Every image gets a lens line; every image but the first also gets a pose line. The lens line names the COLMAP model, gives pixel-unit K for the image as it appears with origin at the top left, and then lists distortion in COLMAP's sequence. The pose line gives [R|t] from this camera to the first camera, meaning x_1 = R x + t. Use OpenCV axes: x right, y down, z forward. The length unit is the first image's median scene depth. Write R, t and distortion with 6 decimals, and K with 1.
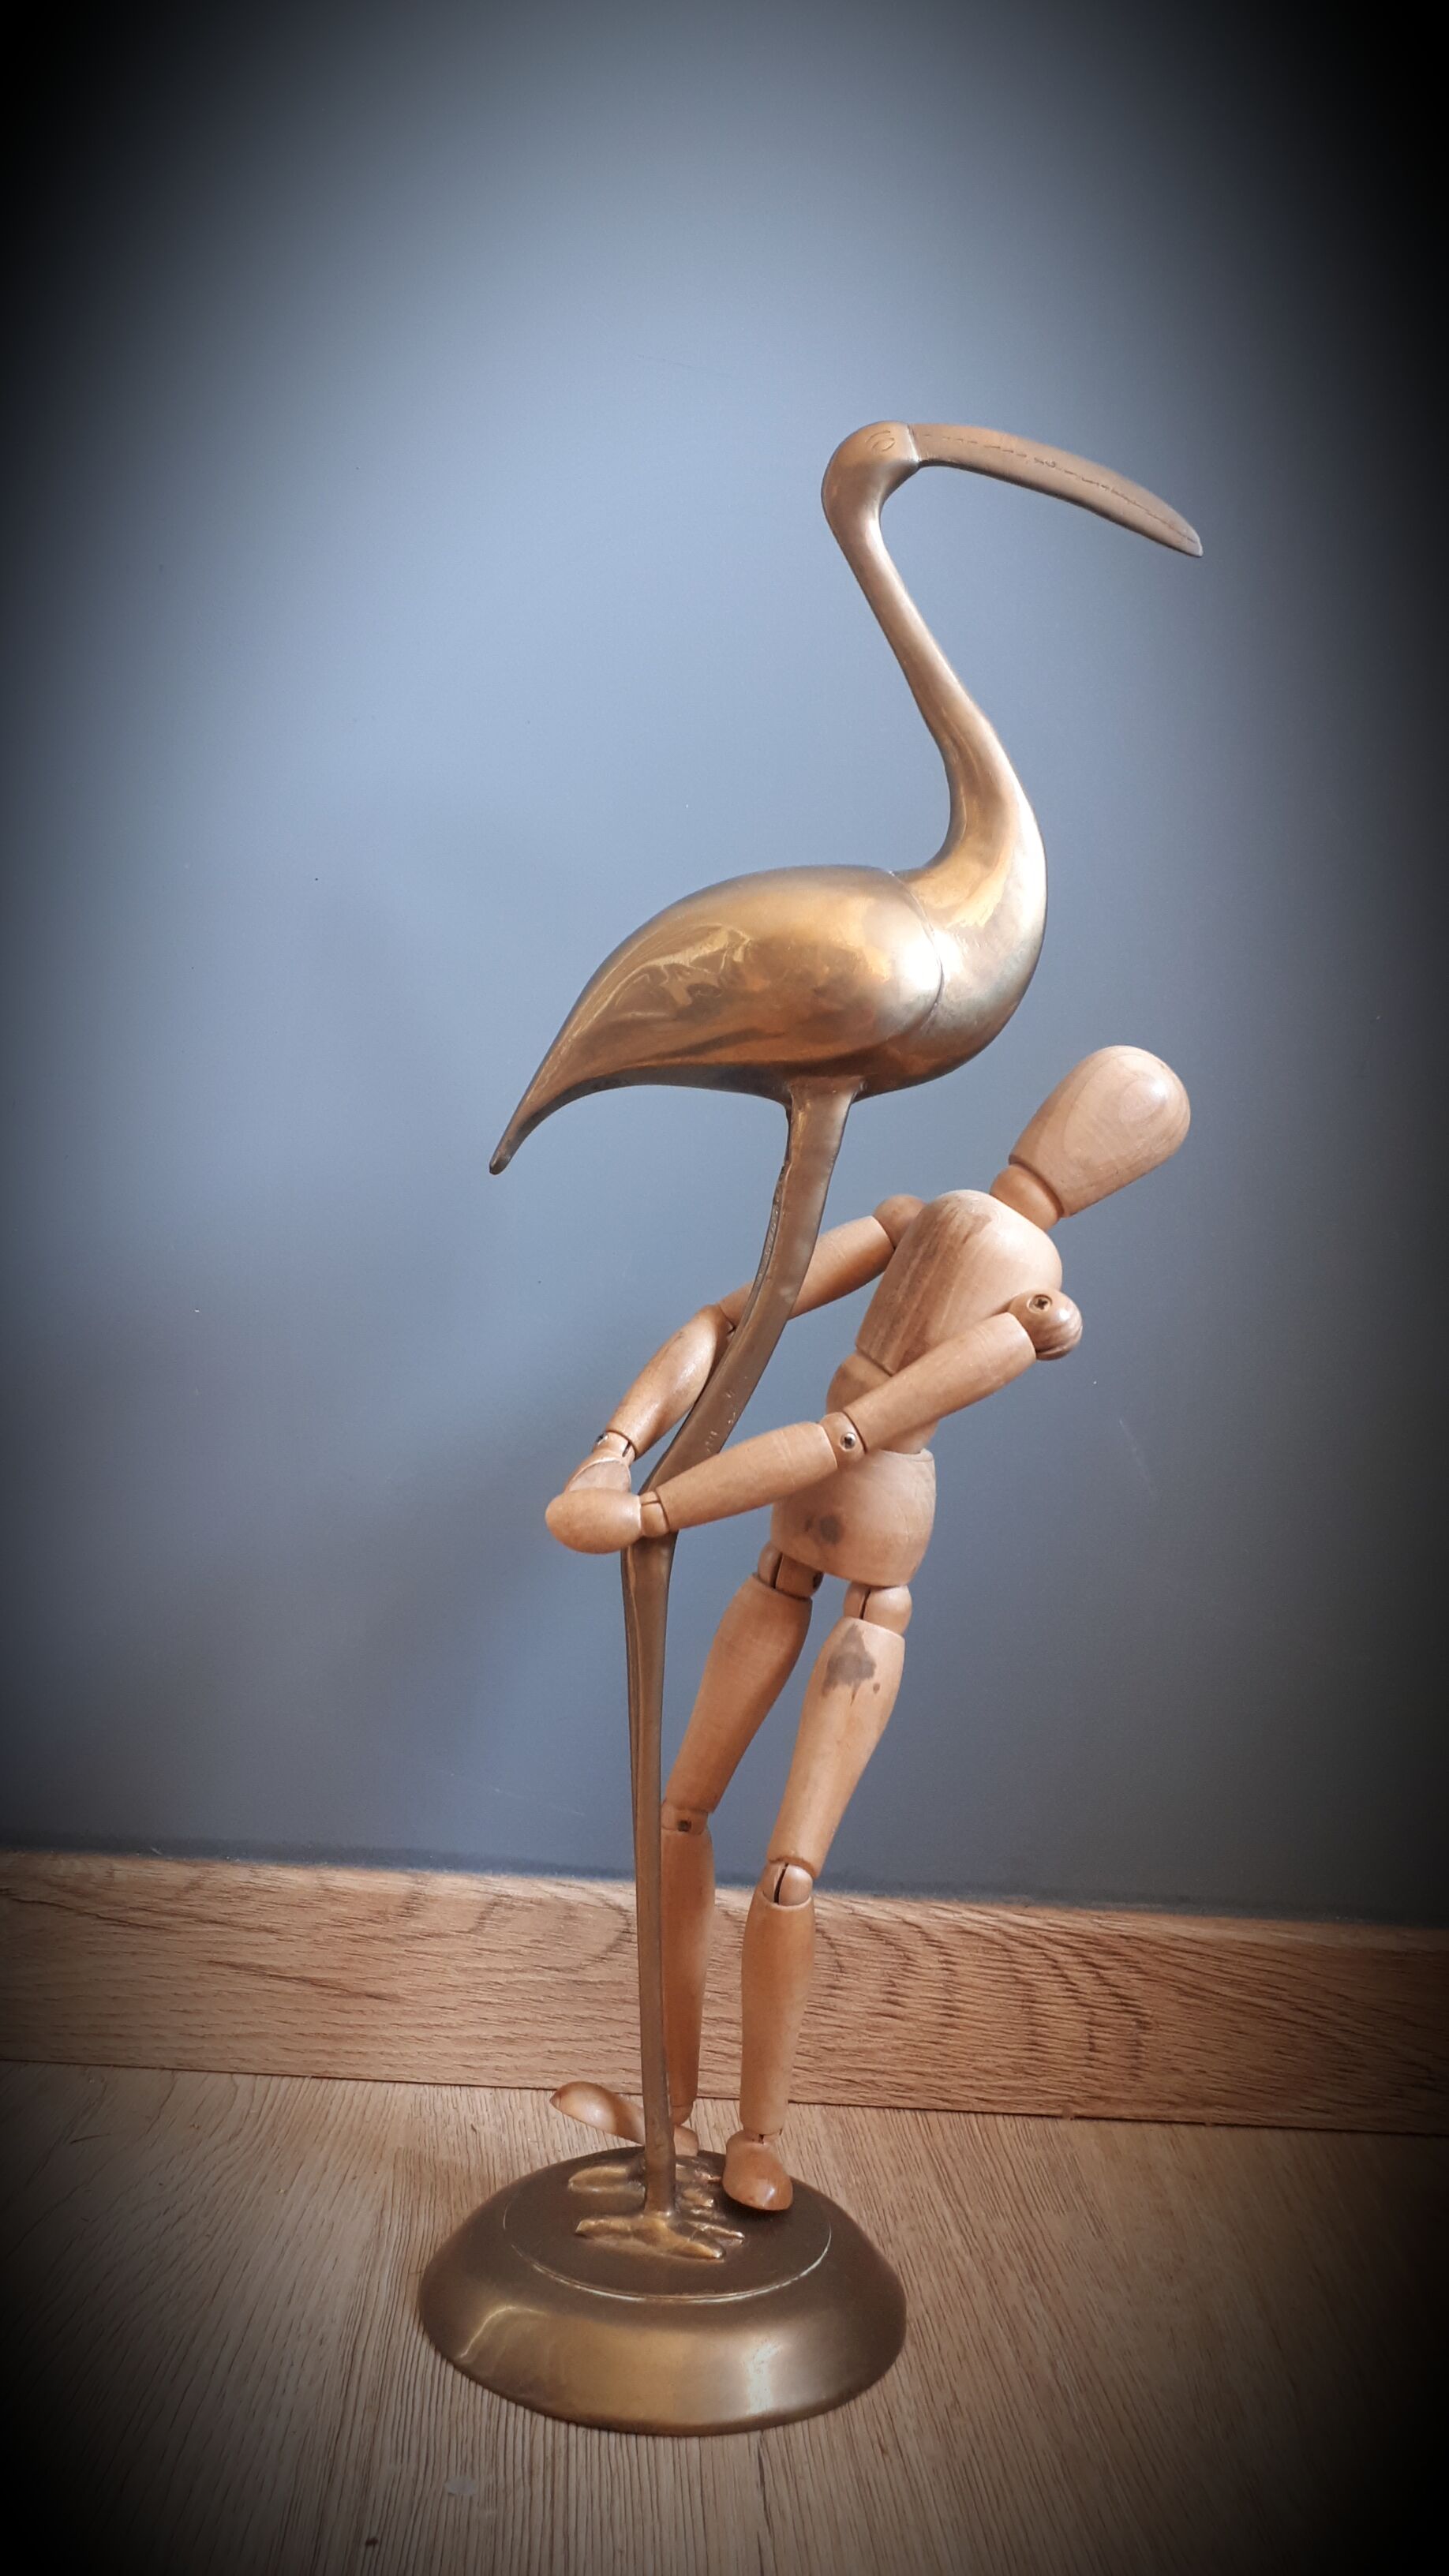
lens RADIAL K [[2058.0, 0, 719.7], [0, 2058.0, 1286.9], [0, 0, 1]] dist [0.192602, -0.455649]
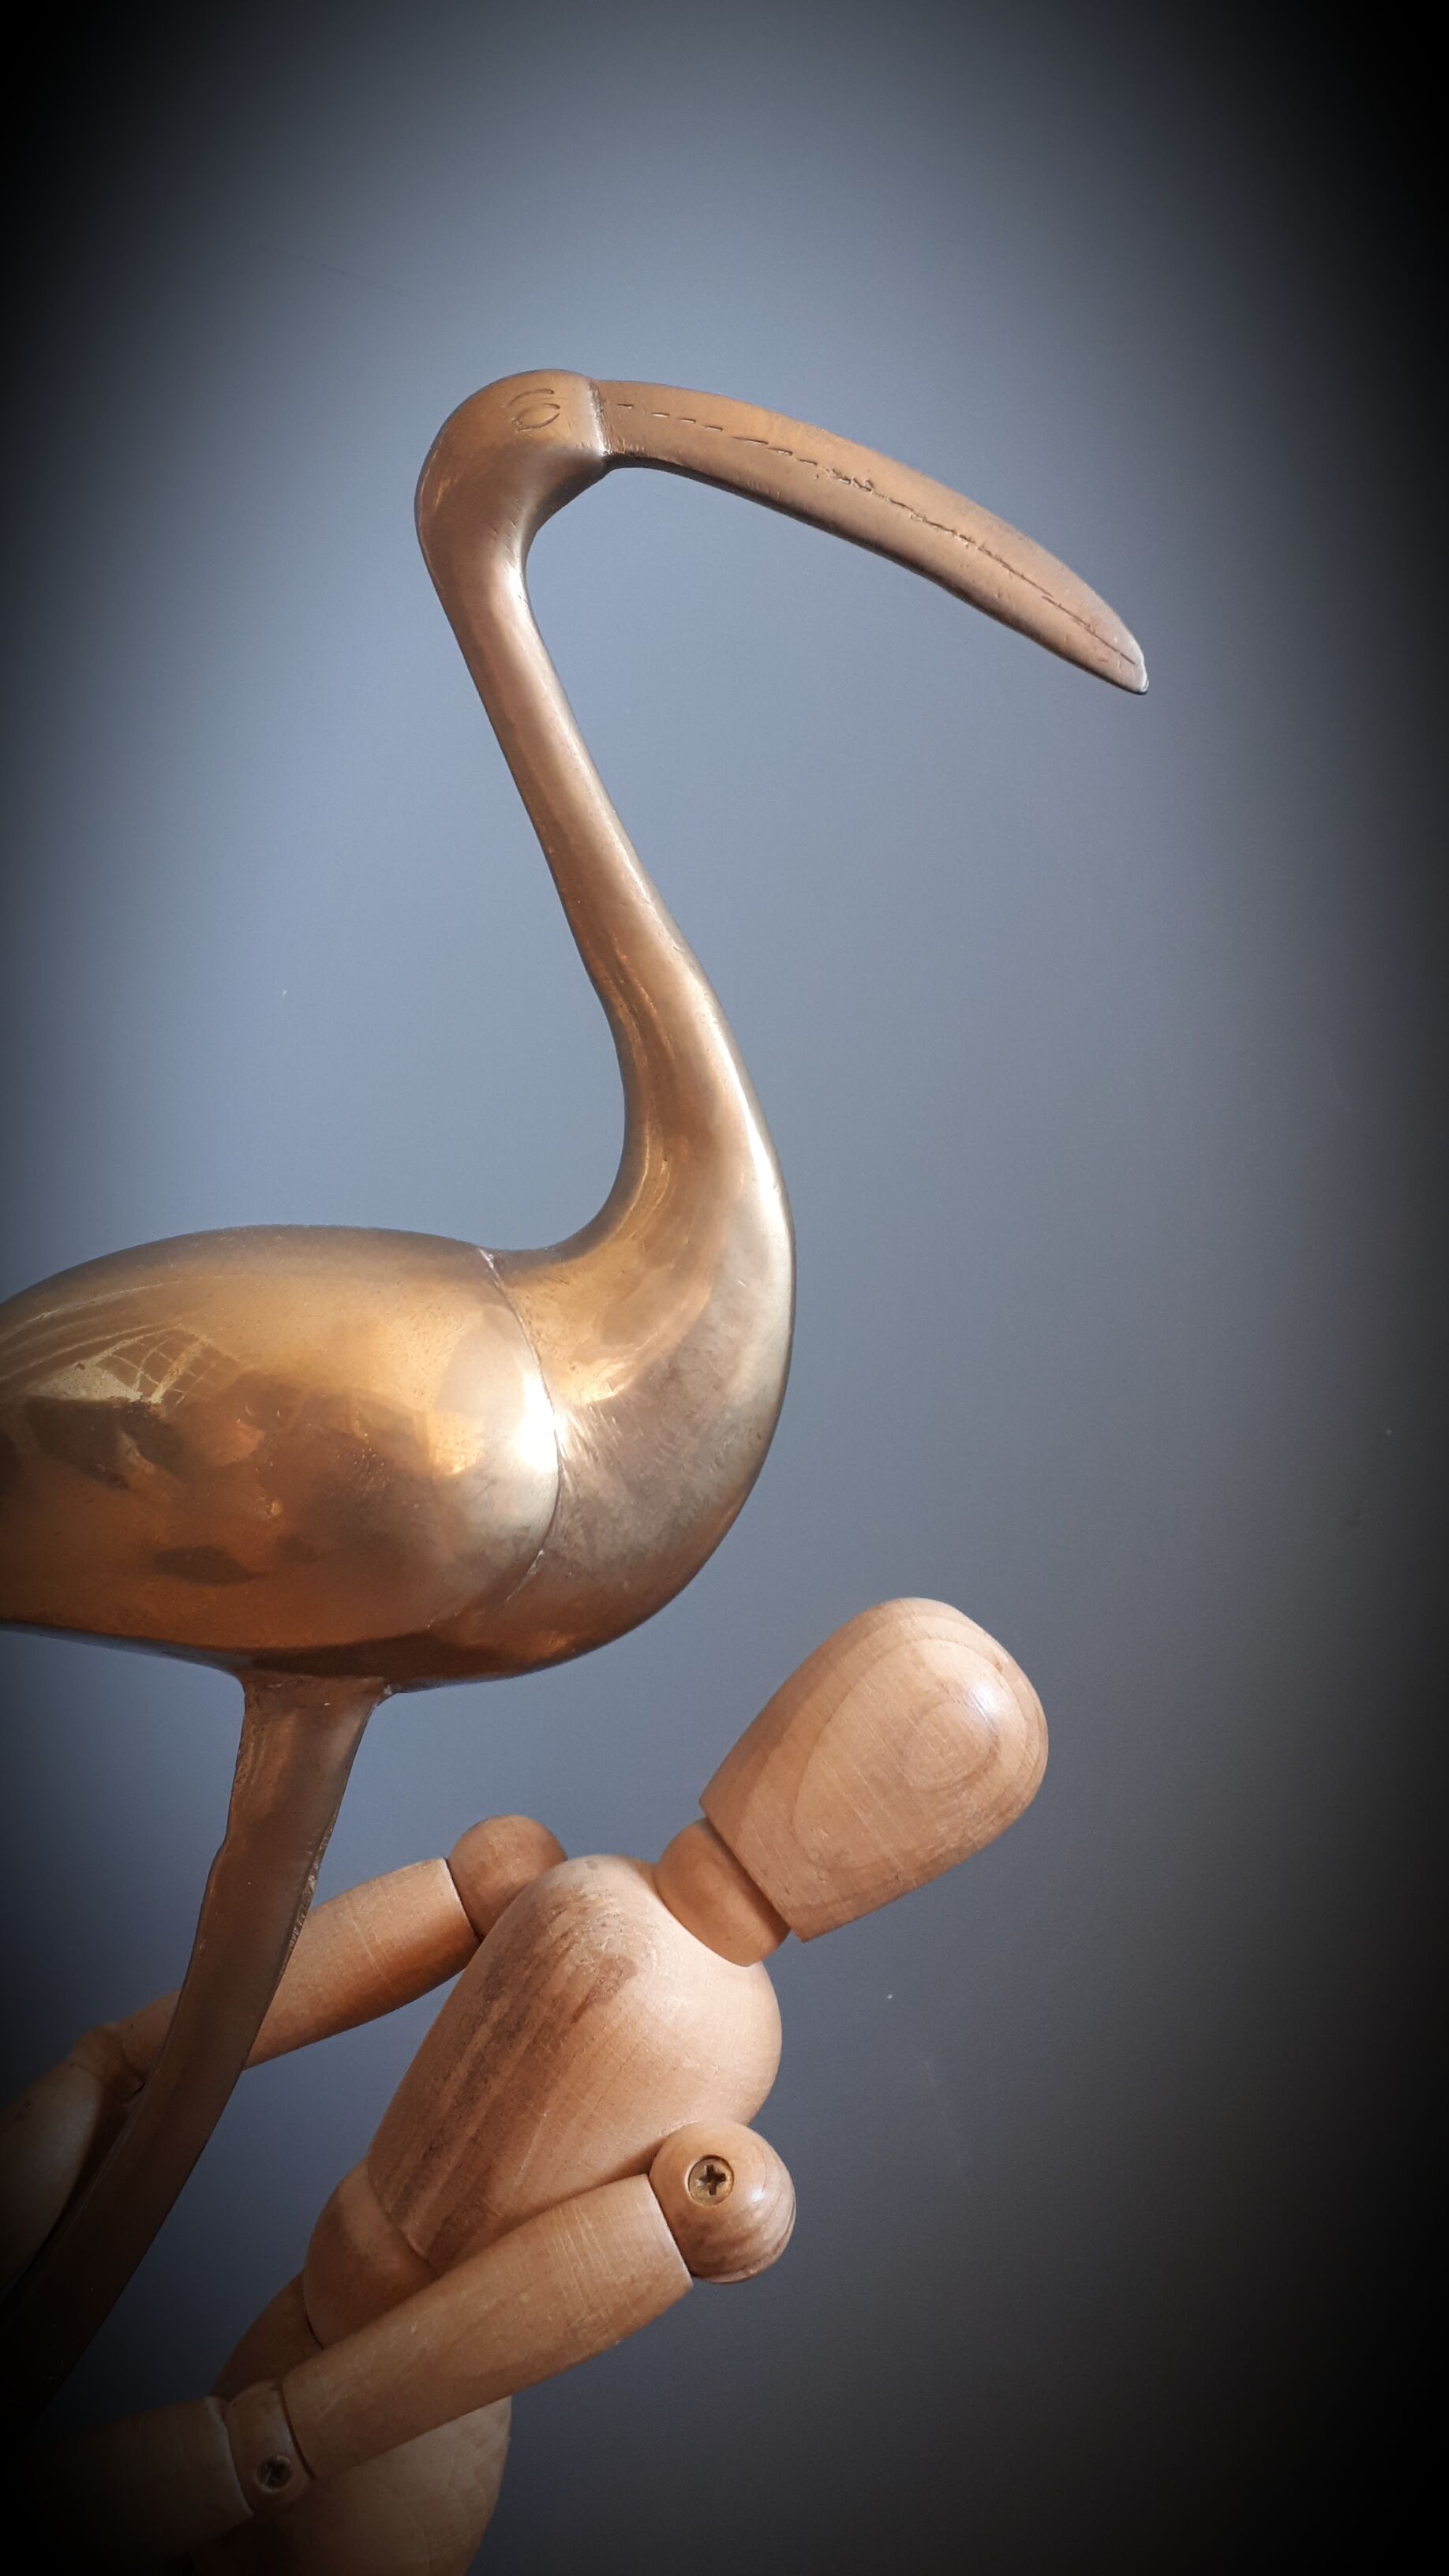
lens RADIAL K [[2058.0, 0, 719.7], [0, 2058.0, 1286.9], [0, 0, 1]] dist [0.192602, -0.455649]
pose [[0.996710, 0.078482, 0.020255, 0.127137], [-0.078528, 0.996911, 0.001520, -0.196268], [-0.020073, -0.003106, 0.999794, 0.492539]]
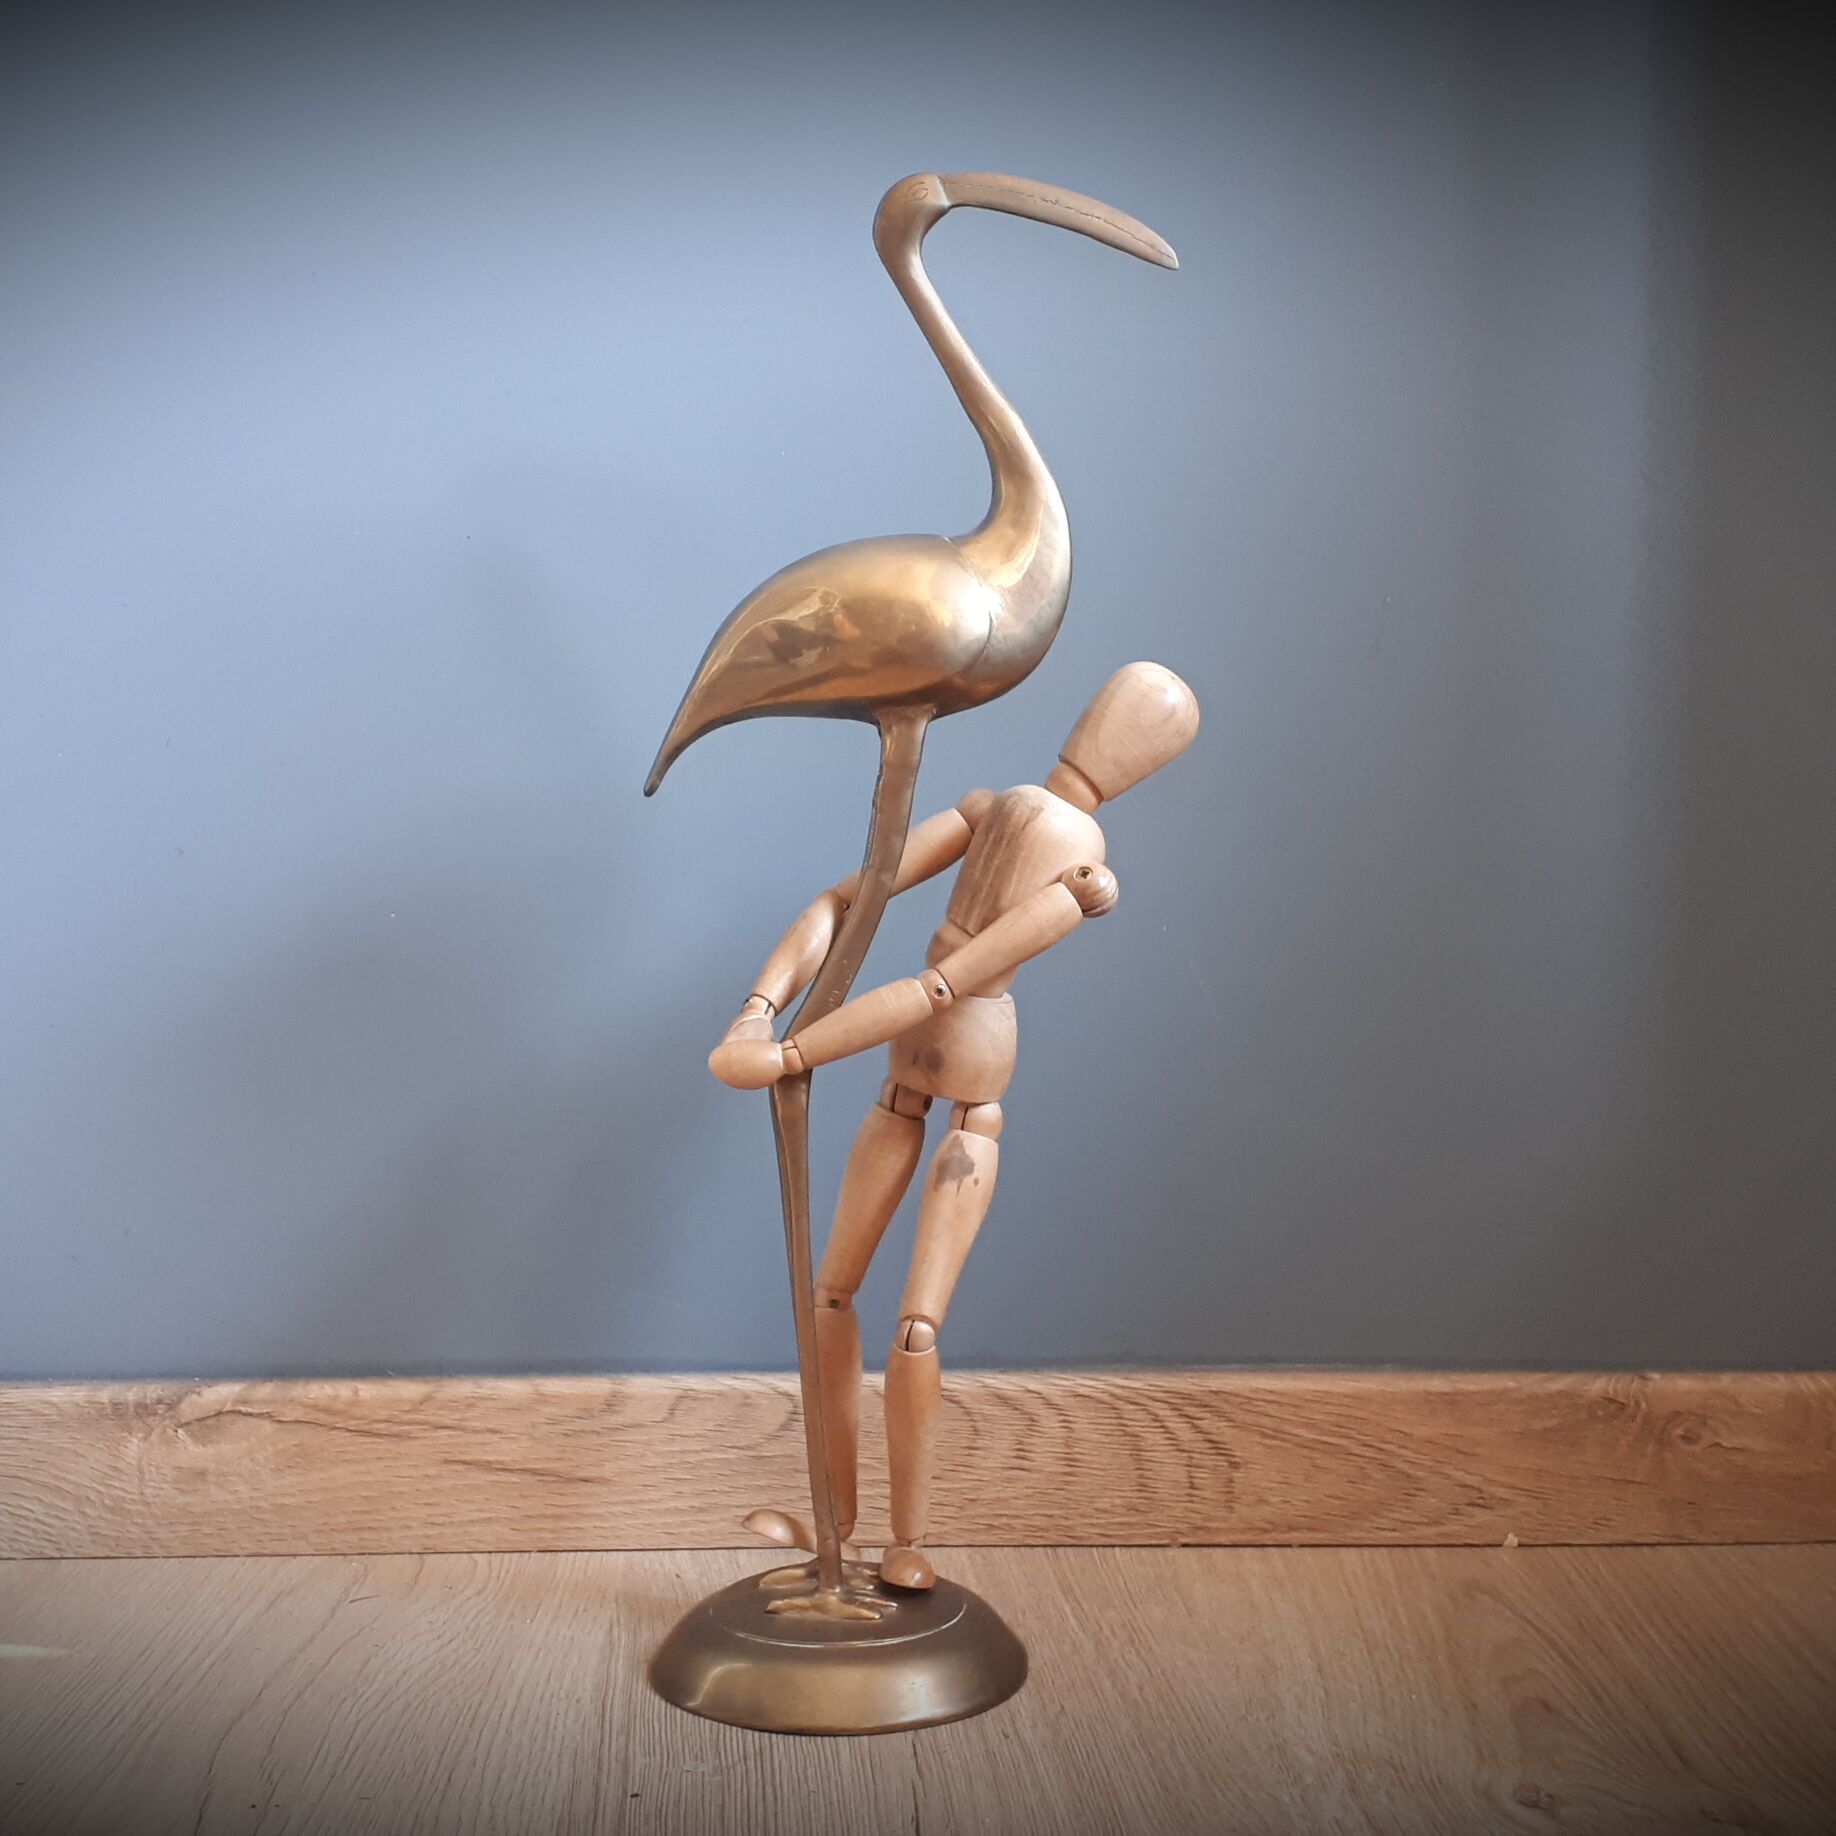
lens RADIAL K [[2552.5, 0, 888.2], [0, 2552.5, 934.6], [0, 0, 1]] dist [0.295924, -1.021001]
pose [[0.998033, -0.062624, 0.002947, 0.026412], [0.062419, 0.996962, 0.046591, -0.034804], [-0.005856, -0.046316, 0.998910, -0.563603]]
